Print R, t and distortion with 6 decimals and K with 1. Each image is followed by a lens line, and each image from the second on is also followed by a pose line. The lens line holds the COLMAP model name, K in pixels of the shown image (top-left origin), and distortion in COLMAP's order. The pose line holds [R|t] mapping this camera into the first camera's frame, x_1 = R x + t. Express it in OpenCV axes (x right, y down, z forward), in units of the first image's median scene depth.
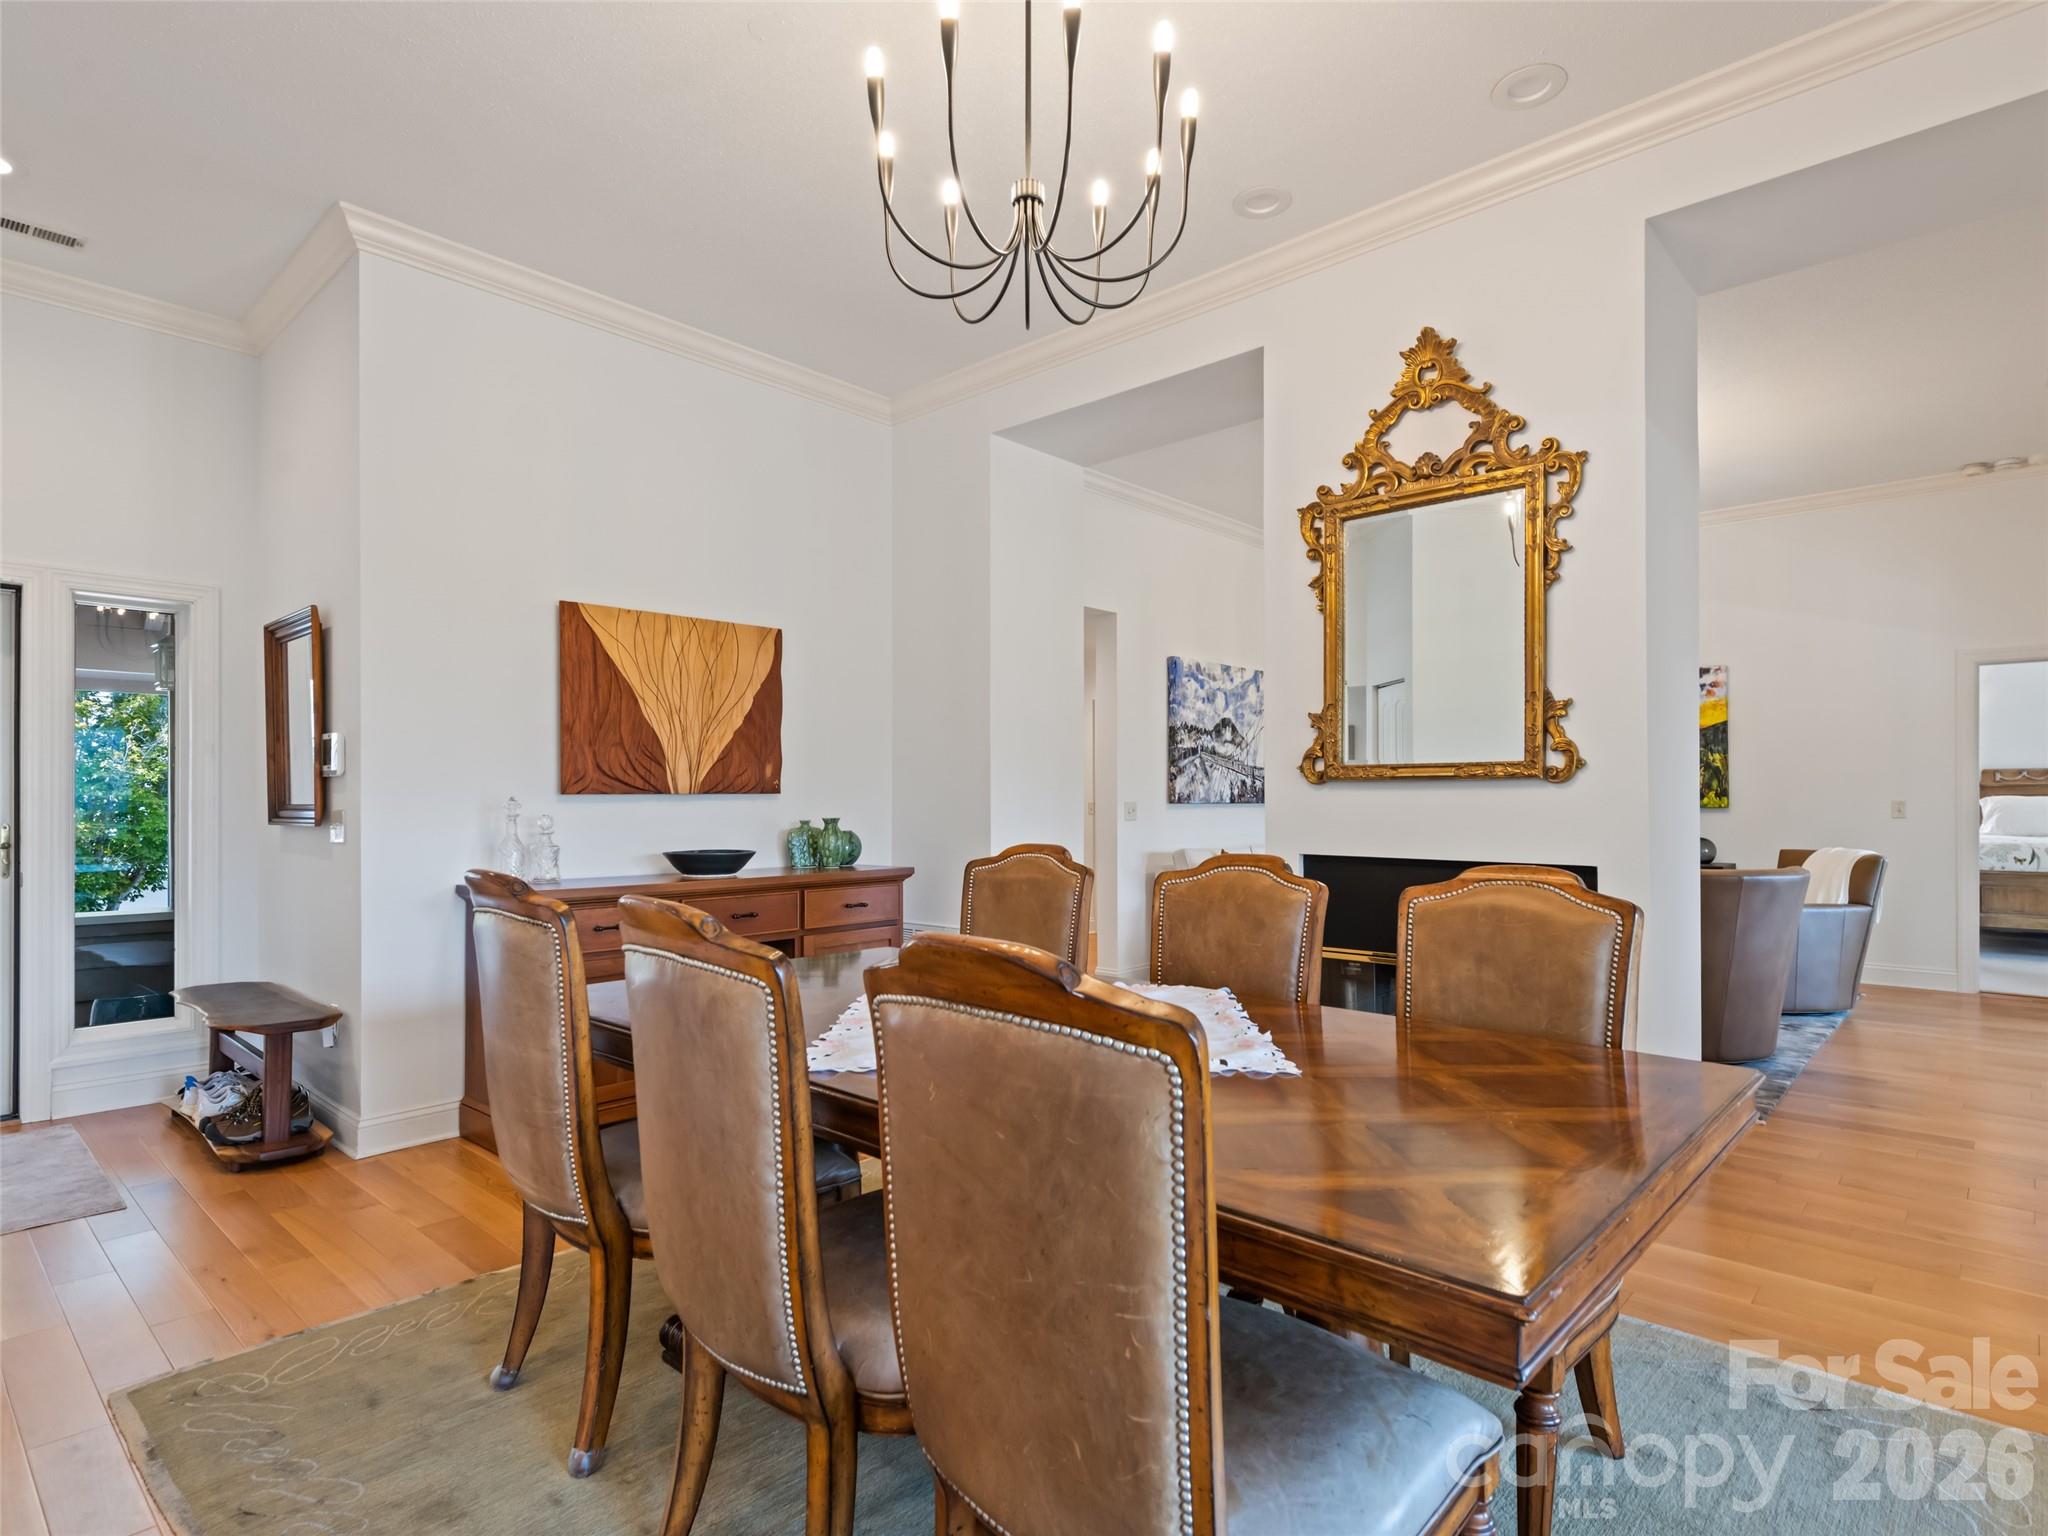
lens RADIAL K [[1119.1, 0, 1021.1], [0, 1119.1, 787.3], [0, 0, 1]] dist [0.018997, -0.003086]
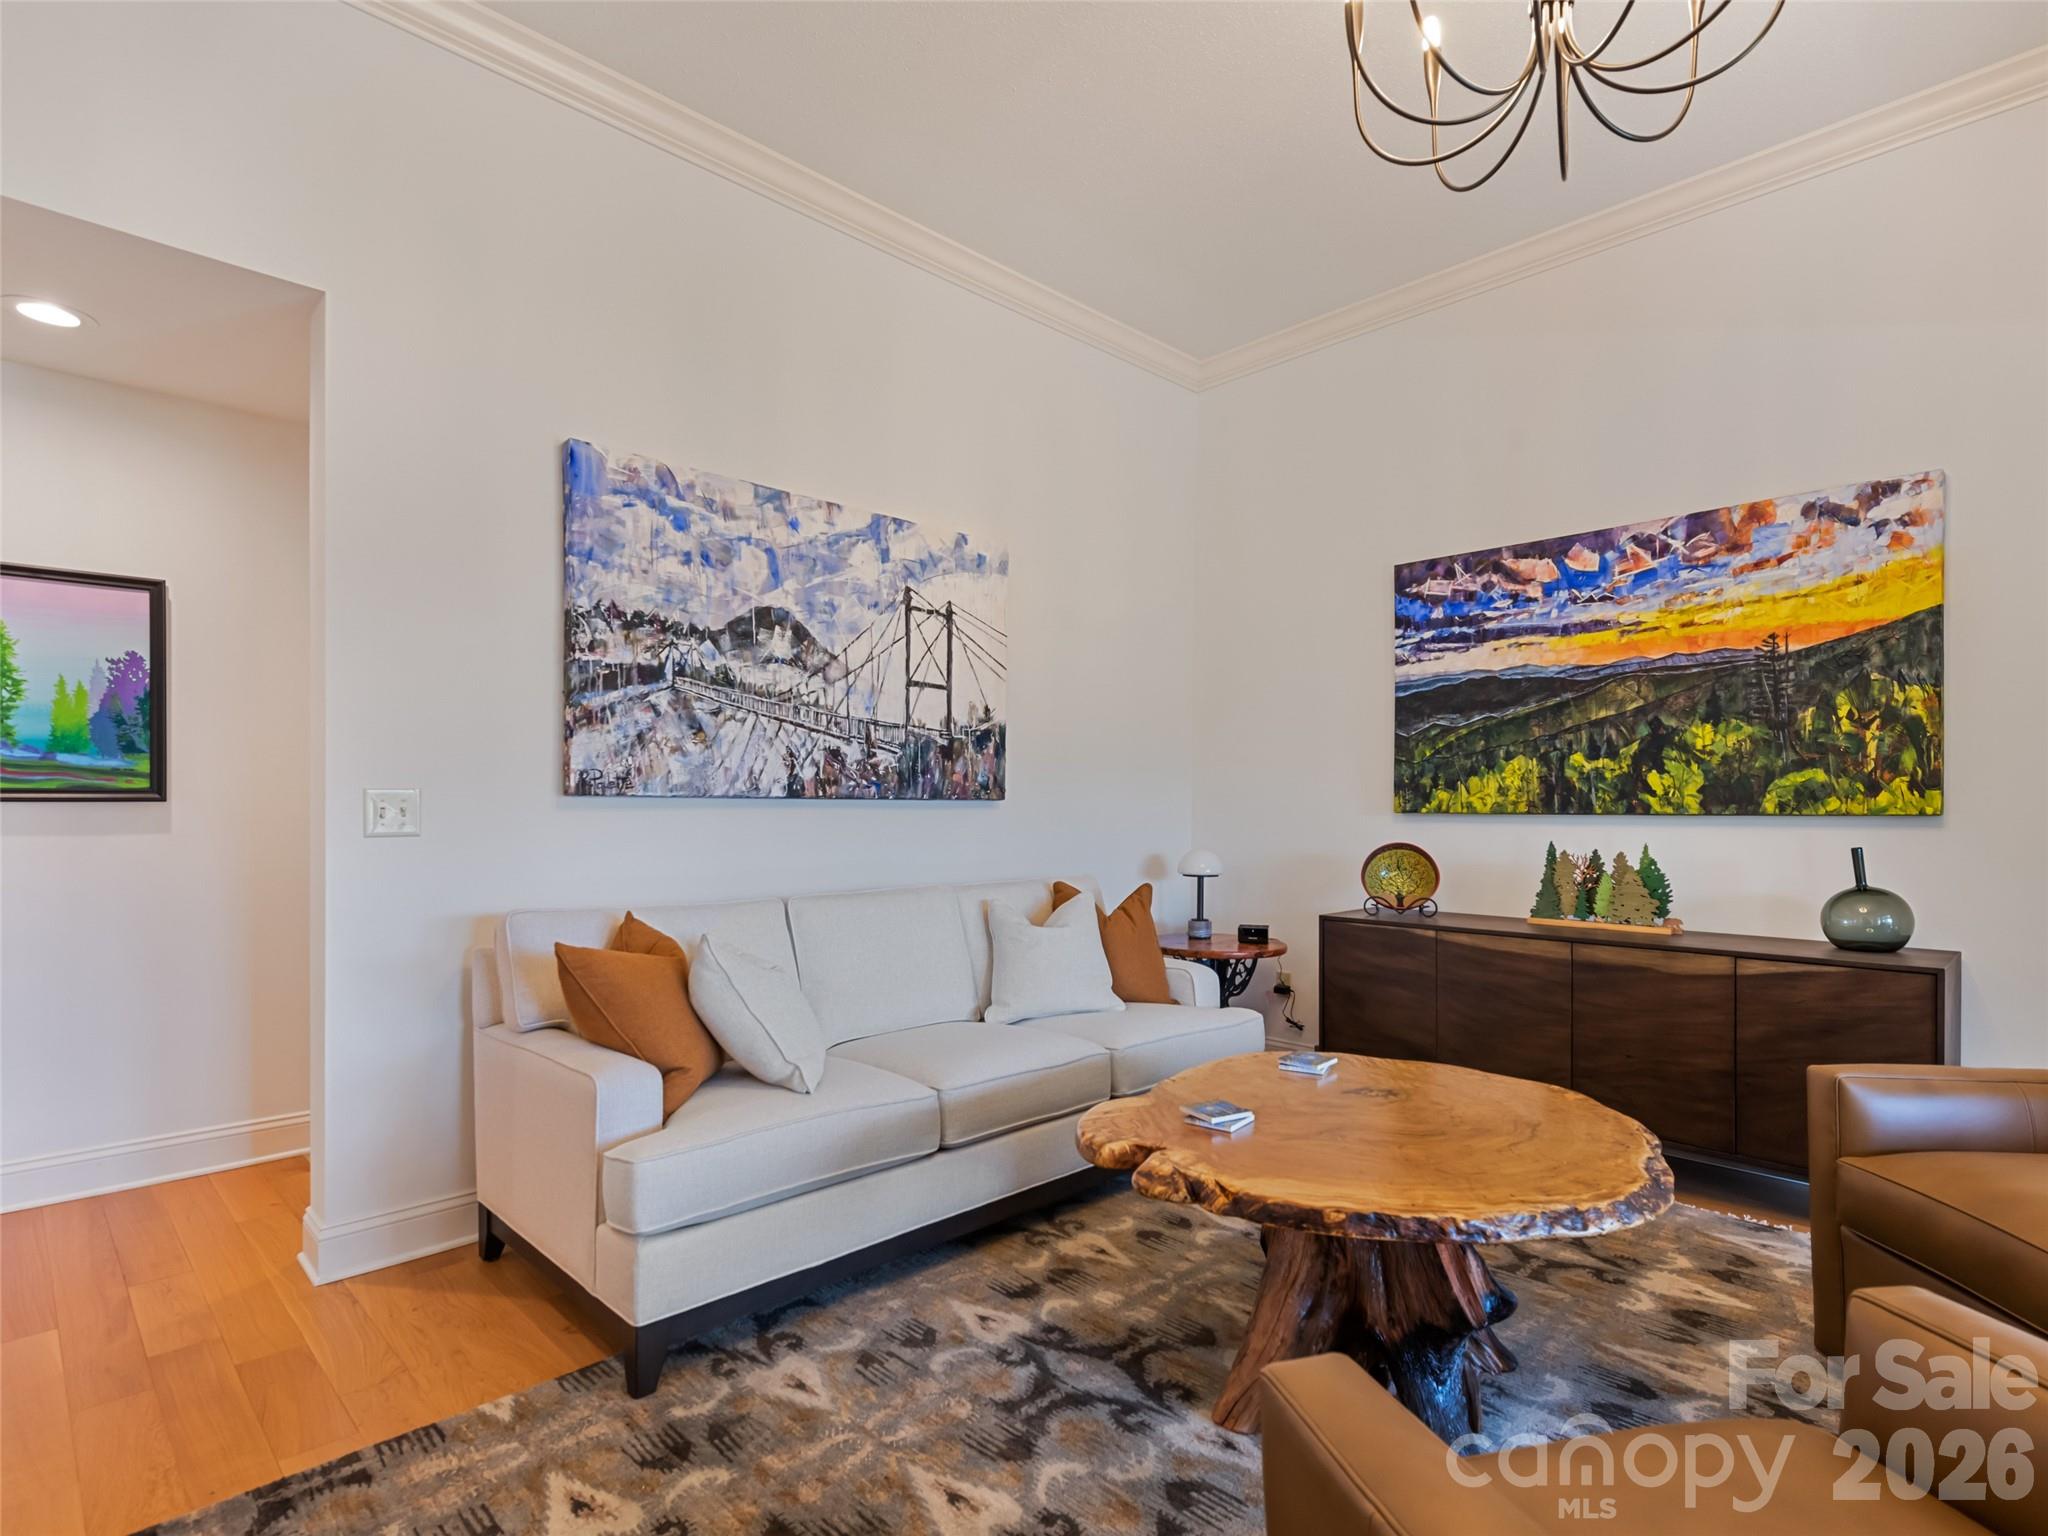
lens RADIAL K [[1073.7, 0, 1043.7], [0, 1073.7, 803.7], [0, 0, 1]] dist [0.025674, -0.006763]
pose [[0.998669, 0.006184, -0.051211, 0.326082], [-0.005759, 0.999948, 0.008440, 0.012861], [0.051261, -0.008134, 0.998652, 0.598603]]
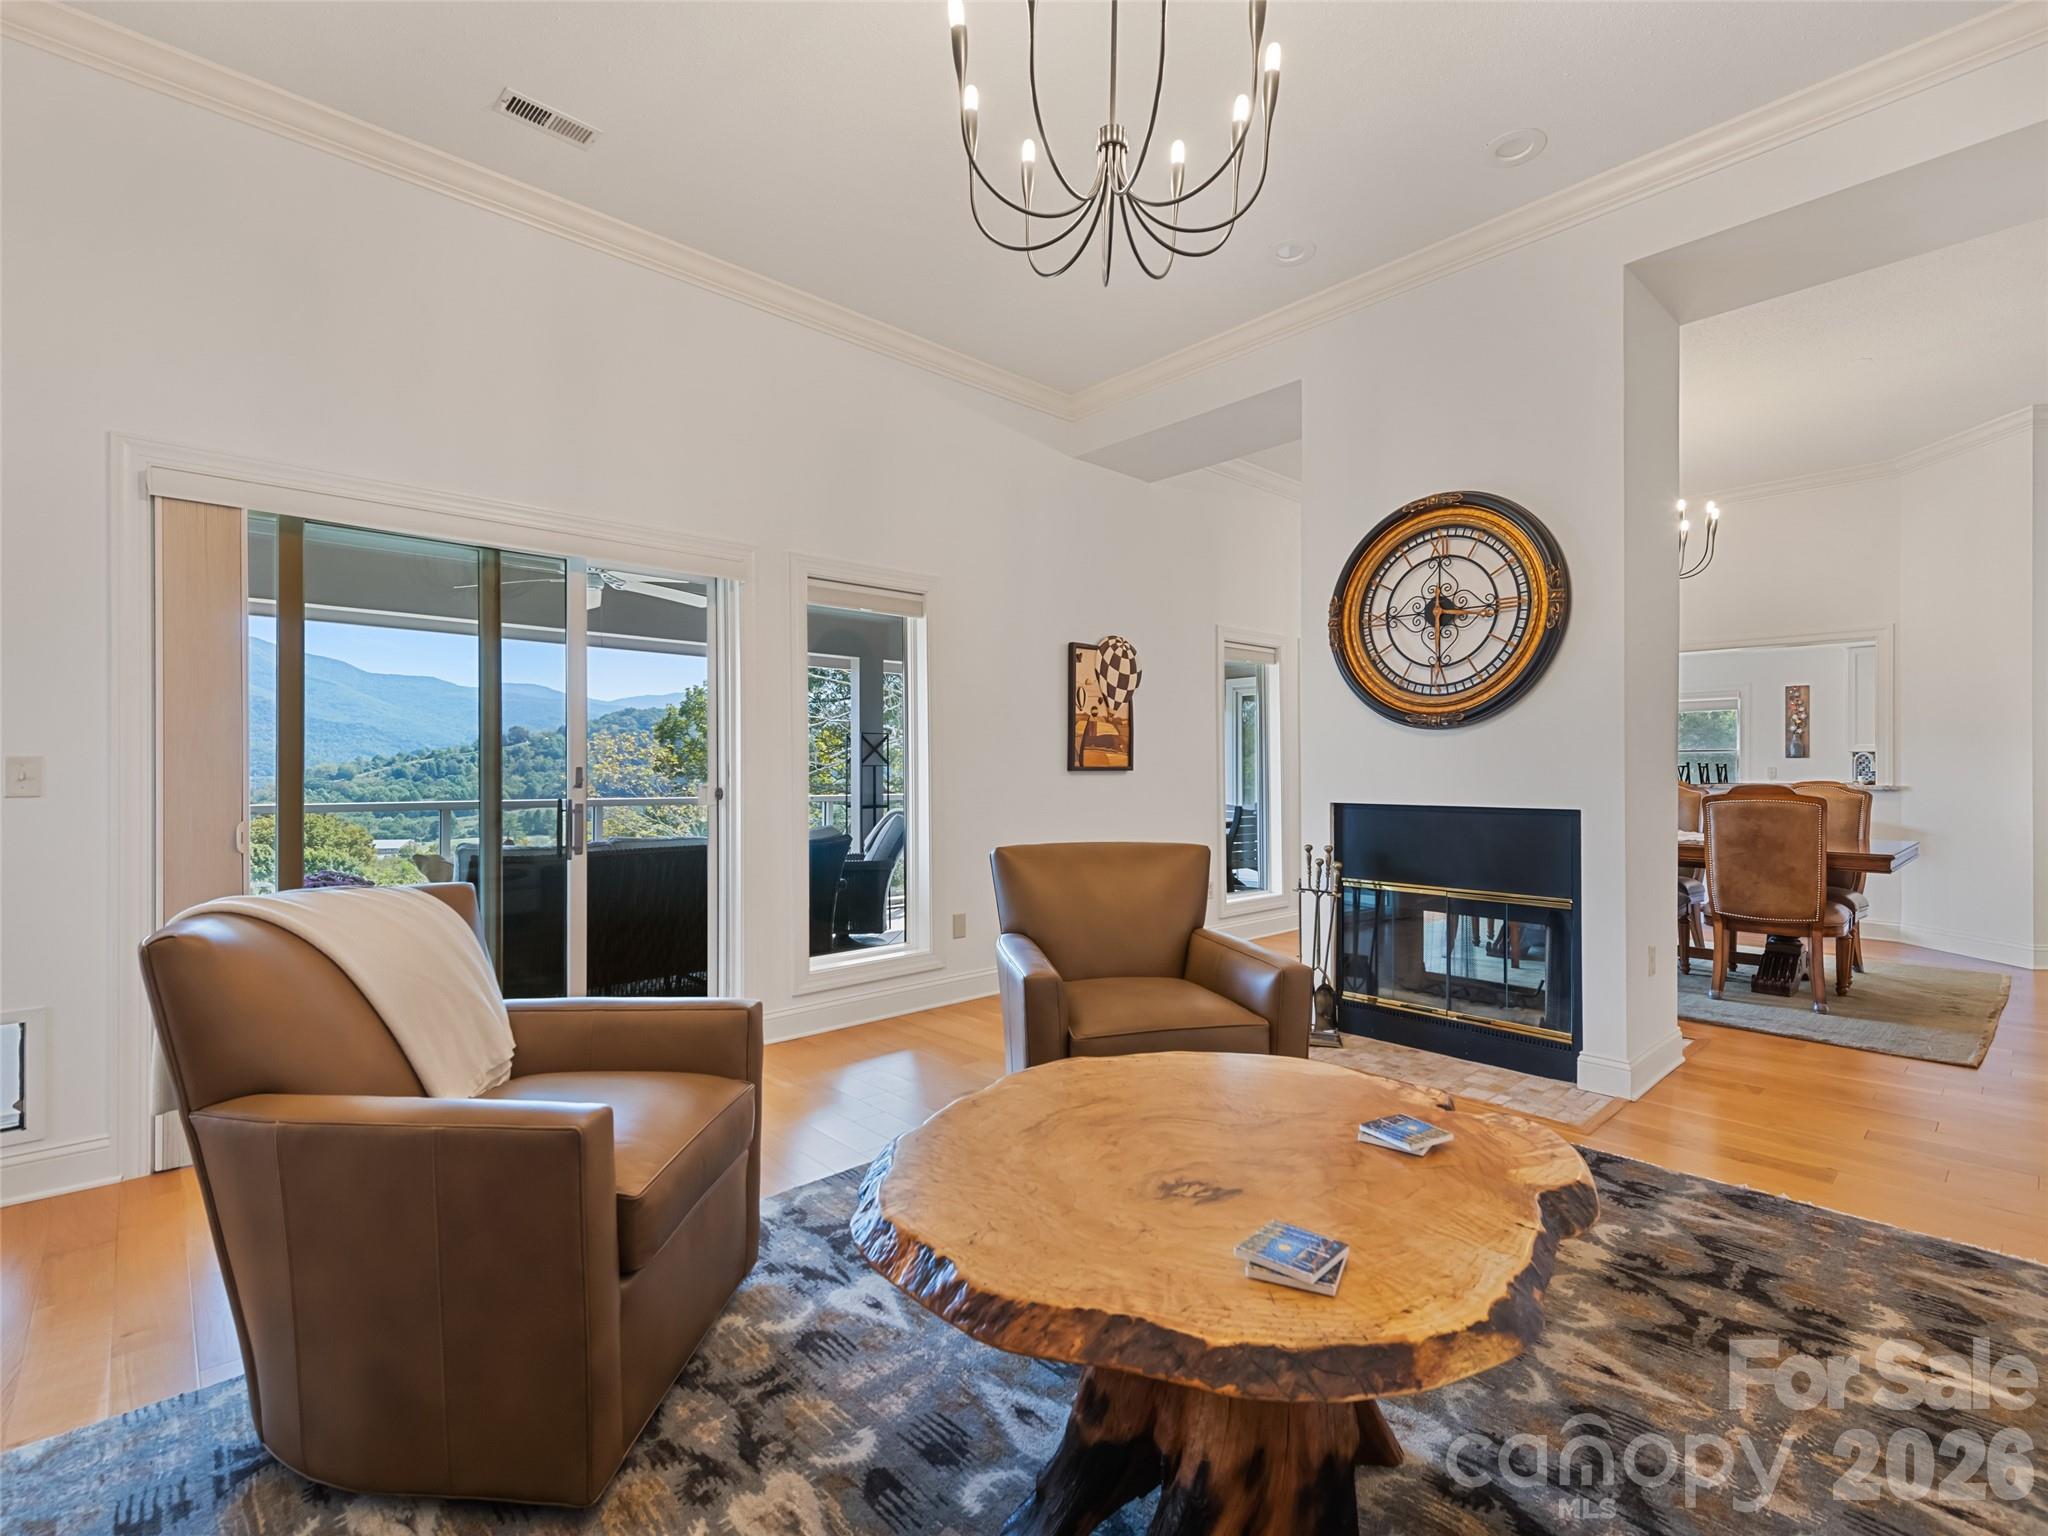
lens RADIAL K [[935.3, 0, 1020.0], [0, 935.3, 776.2], [0, 0, 1]] dist [0.019759, -0.004552]
pose [[-0.995793, 0.003055, 0.091584, 0.419795], [0.002807, 0.999992, -0.002838, 0.018450], [-0.091592, -0.002569, -0.995793, 1.087761]]
